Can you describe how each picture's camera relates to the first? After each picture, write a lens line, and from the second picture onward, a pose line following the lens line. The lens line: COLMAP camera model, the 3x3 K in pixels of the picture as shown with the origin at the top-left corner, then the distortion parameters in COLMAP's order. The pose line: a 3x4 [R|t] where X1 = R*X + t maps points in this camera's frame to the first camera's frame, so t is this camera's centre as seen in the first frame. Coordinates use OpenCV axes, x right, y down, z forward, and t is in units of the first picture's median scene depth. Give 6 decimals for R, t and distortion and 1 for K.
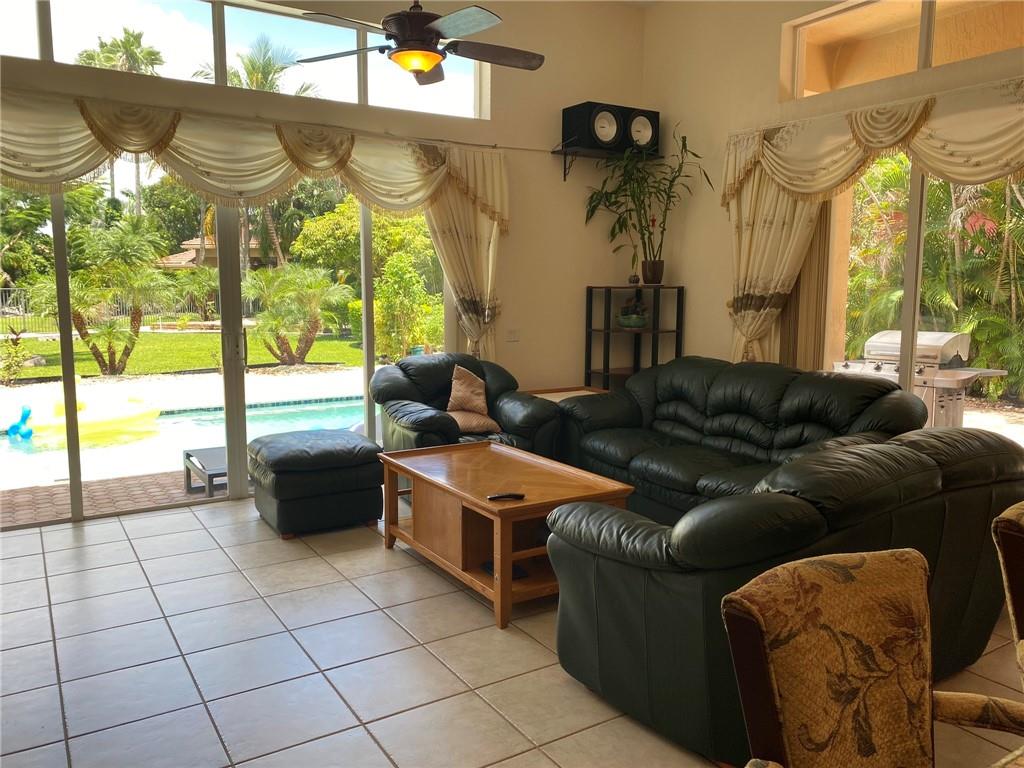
lens RADIAL K [[779.9, 0, 512.0], [0, 779.9, 384.0], [0, 0, 1]] dist [0.005821, -0.004355]
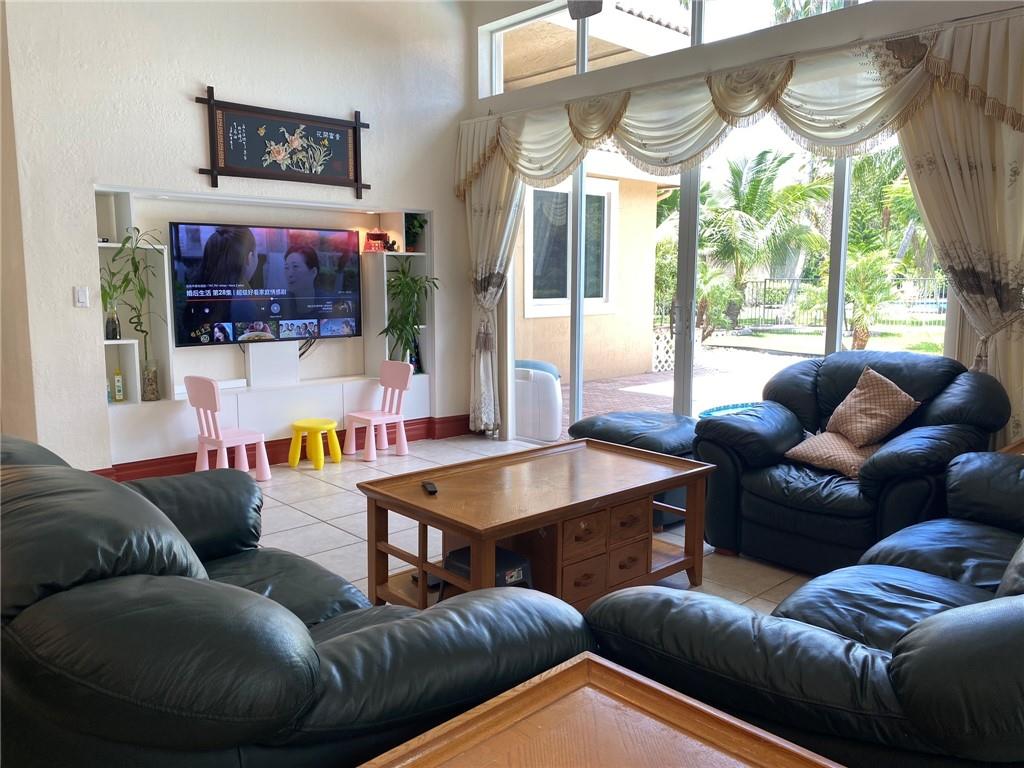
lens RADIAL K [[779.9, 0, 512.0], [0, 779.9, 384.0], [0, 0, 1]] dist [0.005821, -0.004355]
pose [[0.194587, 0.125962, -0.972764, 0.596711], [-0.123076, 0.987018, 0.103189, -0.048762], [0.973133, 0.099645, 0.207564, 0.655050]]
